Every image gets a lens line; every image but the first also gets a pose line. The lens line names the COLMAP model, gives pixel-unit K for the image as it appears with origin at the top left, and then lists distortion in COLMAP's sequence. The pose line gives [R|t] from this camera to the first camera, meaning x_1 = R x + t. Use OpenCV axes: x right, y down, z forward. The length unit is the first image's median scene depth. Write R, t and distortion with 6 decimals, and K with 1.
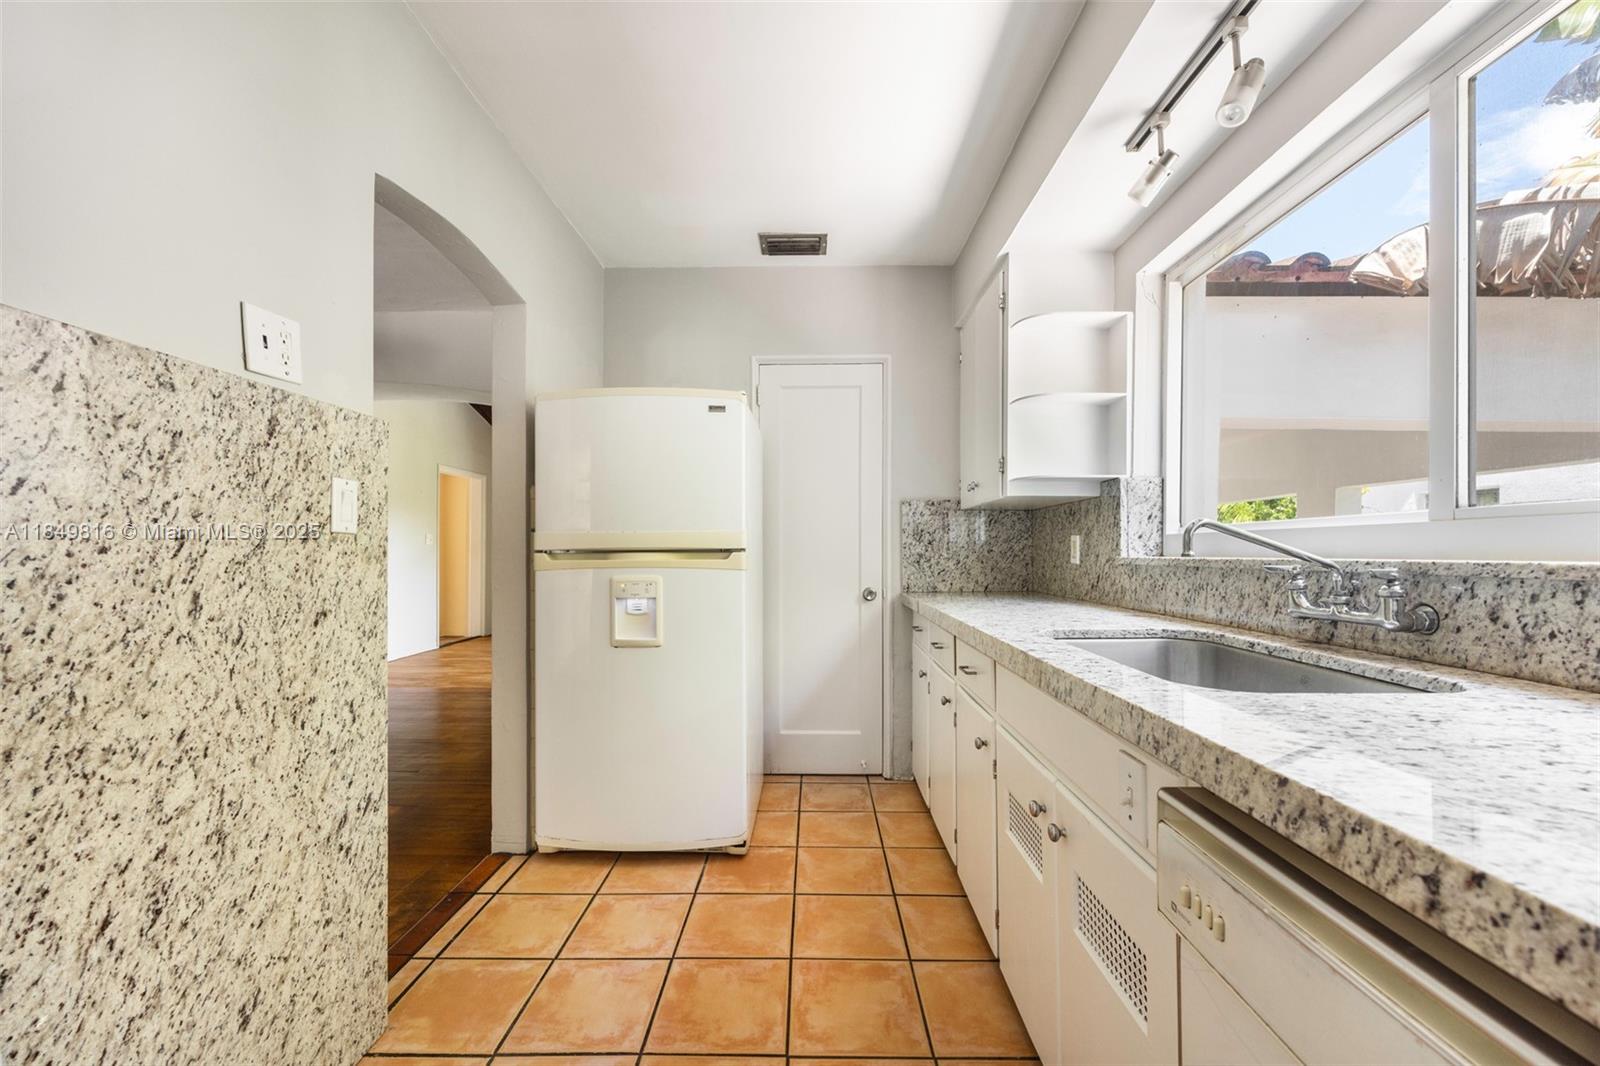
lens RADIAL K [[576.9, 0, 800.0], [0, 576.9, 533.0], [0, 0, 1]] dist [0.011342, 0.000015]
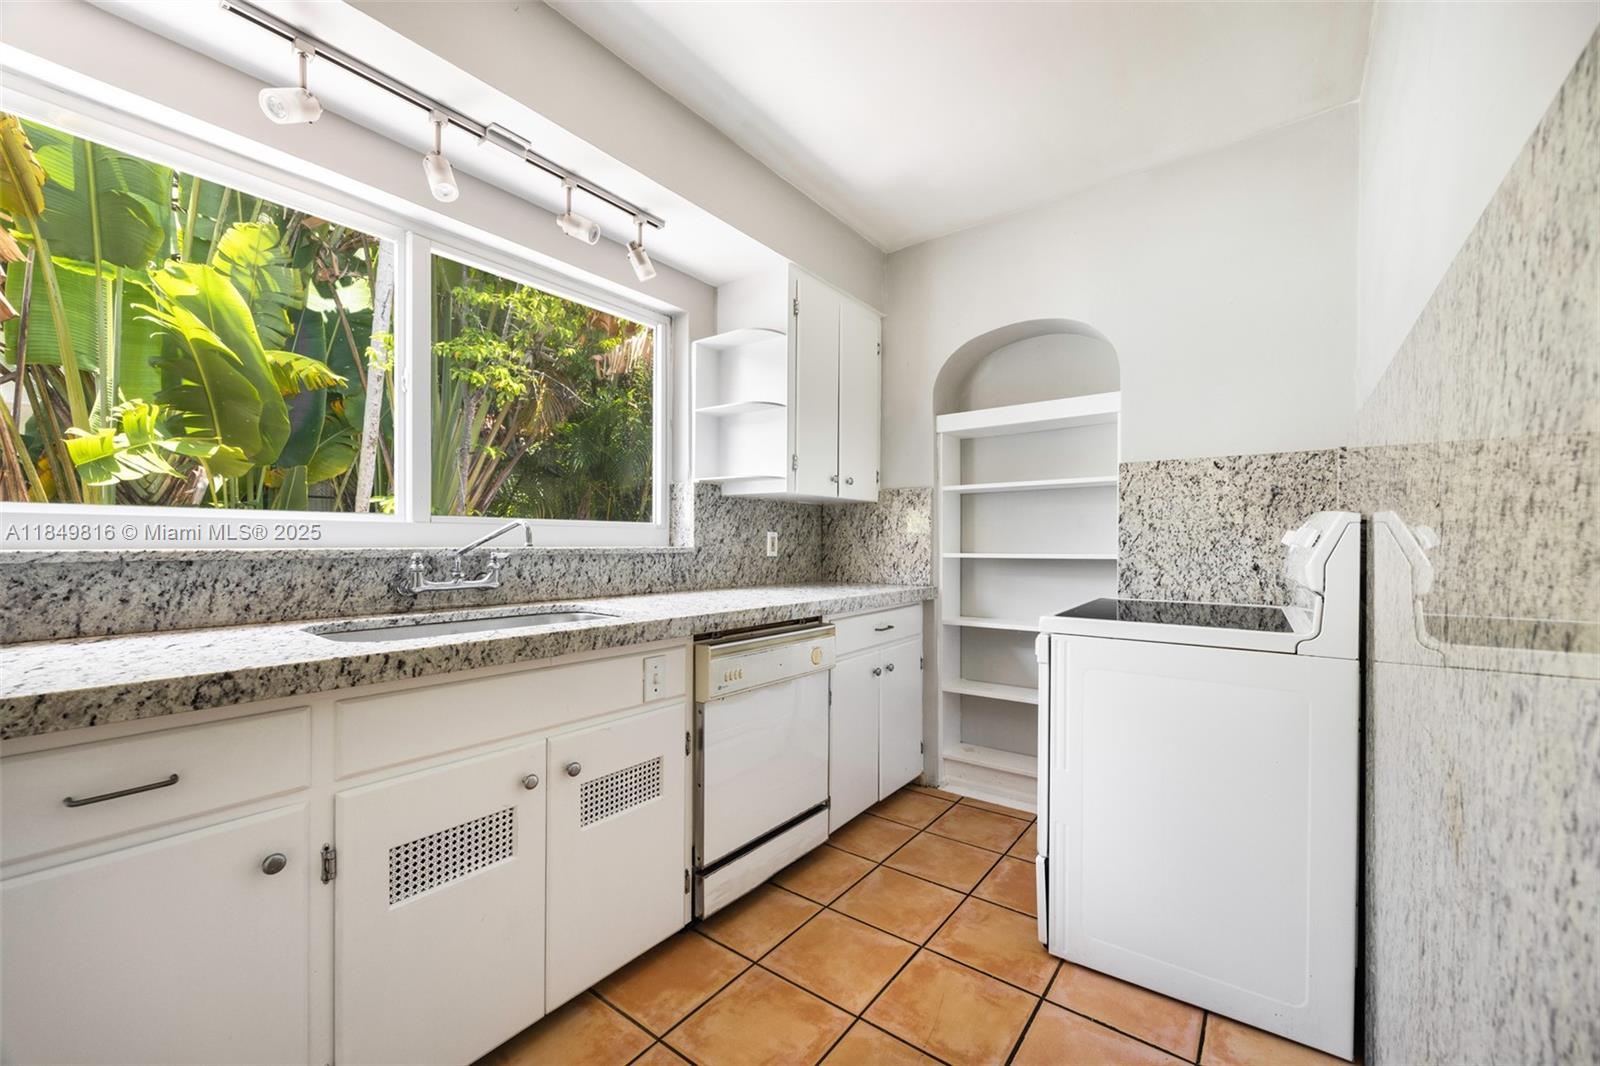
lens RADIAL K [[627.7, 0, 821.5], [0, 627.7, 550.6], [0, 0, 1]] dist [-0.002600, 0.000059]
pose [[-0.808594, -0.008717, 0.588303, -0.769737], [-0.022533, 0.999616, -0.016159, 0.058587], [-0.587936, -0.026322, -0.808479, 1.774124]]
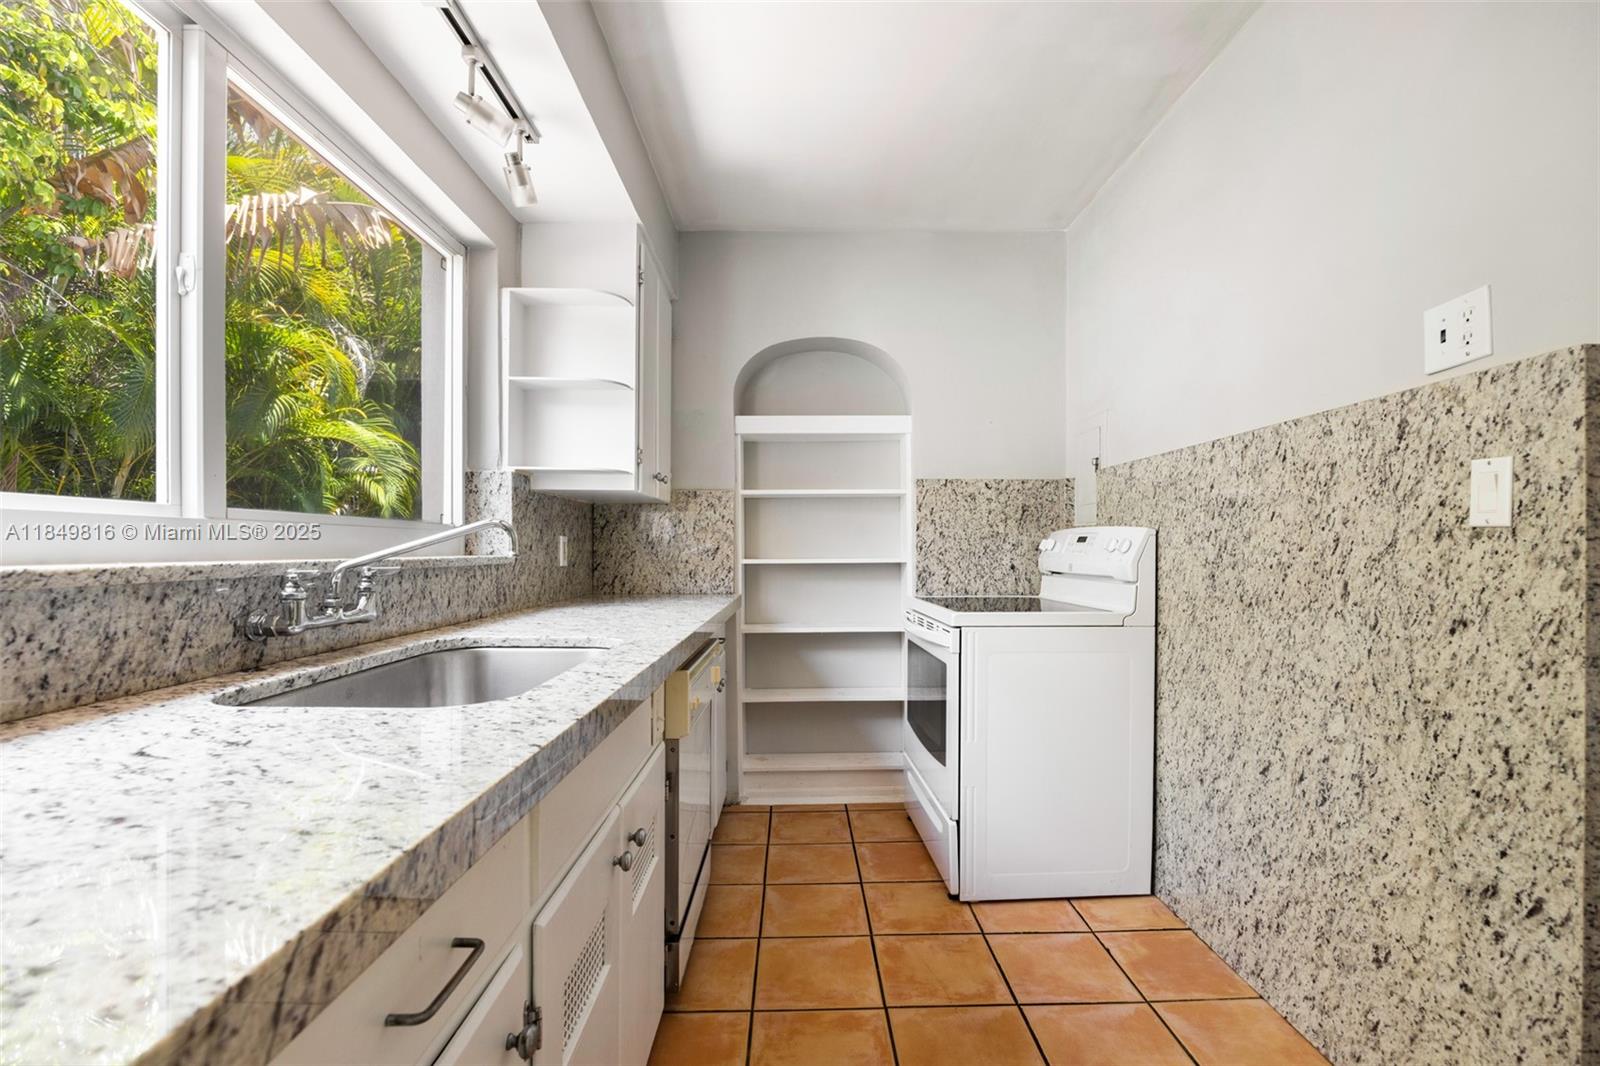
lens RADIAL K [[712.3, 0, 798.9], [0, 712.3, 553.0], [0, 0, 1]] dist [-0.017339, 0.000266]
pose [[-0.999323, 0.001693, -0.036760, 0.215848], [0.002689, 0.999630, -0.027076, 0.068042], [0.036701, -0.027157, -0.998957, 2.213707]]
